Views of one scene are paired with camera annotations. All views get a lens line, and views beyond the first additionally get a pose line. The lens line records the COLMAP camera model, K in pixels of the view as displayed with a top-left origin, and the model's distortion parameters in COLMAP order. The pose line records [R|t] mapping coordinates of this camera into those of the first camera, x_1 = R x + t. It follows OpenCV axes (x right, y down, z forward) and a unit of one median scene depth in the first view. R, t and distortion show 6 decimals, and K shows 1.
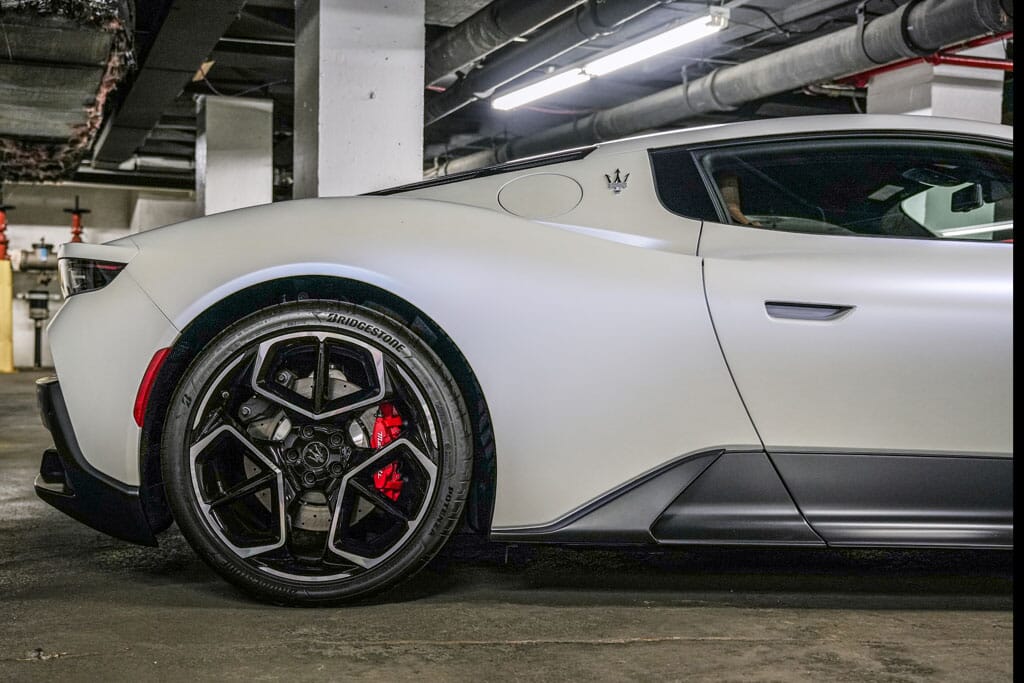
lens RADIAL K [[1088.9, 0, 510.4], [0, 1088.9, 362.7], [0, 0, 1]] dist [-0.017752, 0.011877]
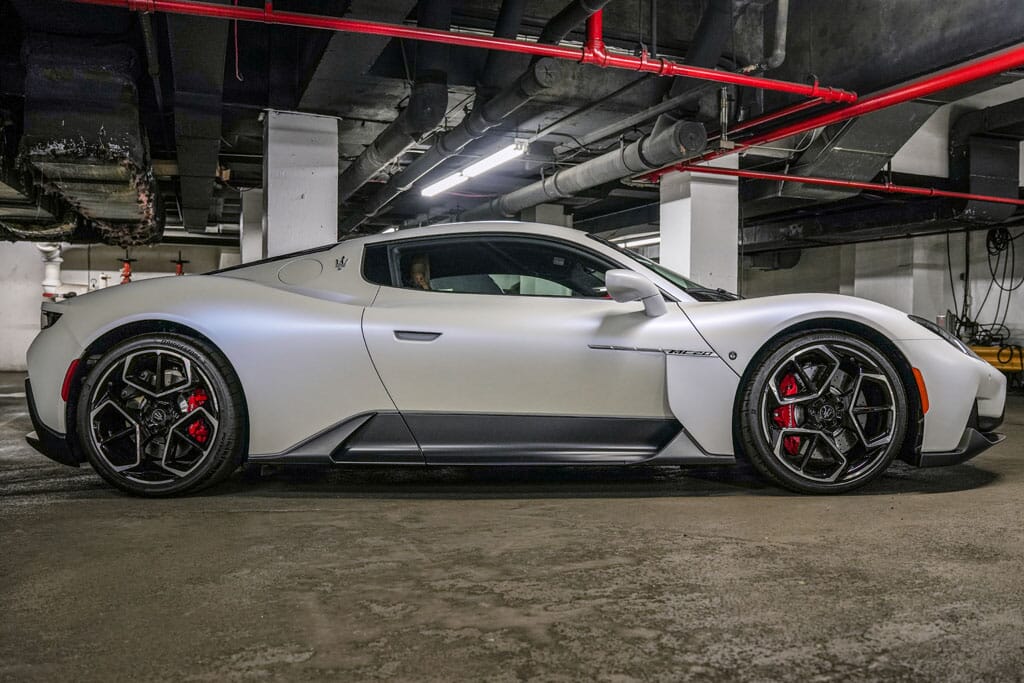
lens RADIAL K [[793.0, 0, 512.0], [0, 793.0, 341.5], [0, 0, 1]] dist [-0.143556, 0.133632]
pose [[0.999845, -0.008769, 0.015255, 0.357017], [0.009247, 0.999459, -0.031578, 0.004400], [-0.014970, 0.031715, 0.999385, -0.287898]]
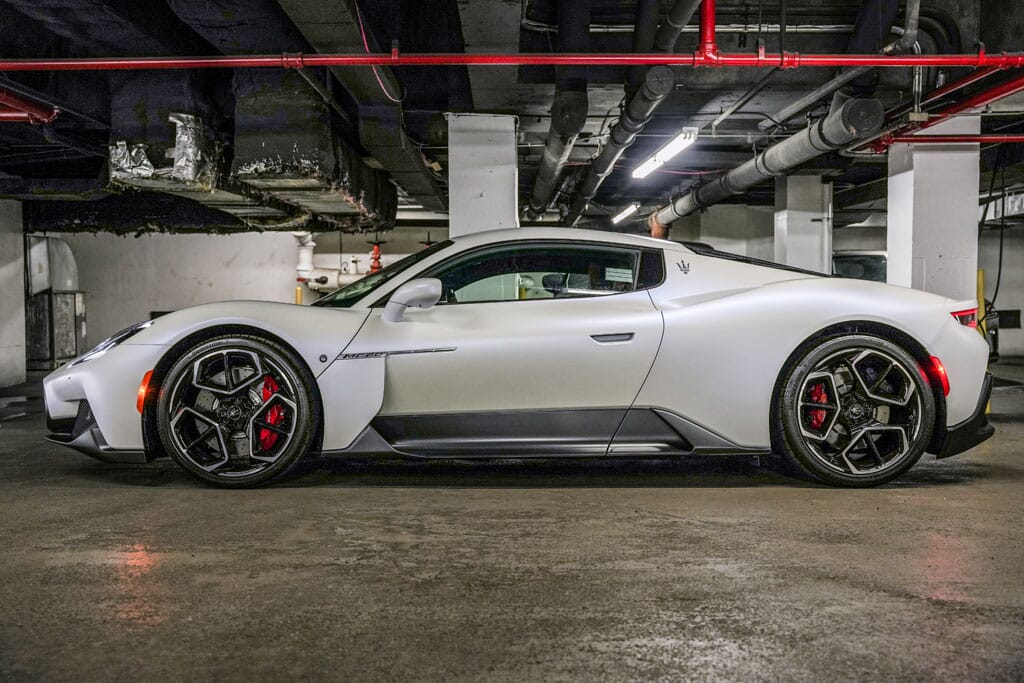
lens RADIAL K [[891.5, 0, 512.0], [0, 891.5, 341.5], [0, 0, 1]] dist [-0.007368, -0.000721]
pose [[0.953165, -0.001359, -0.302446, 0.749488], [-0.003123, 0.999892, -0.014334, -0.009127], [0.302433, 0.014607, 0.953059, -0.624692]]
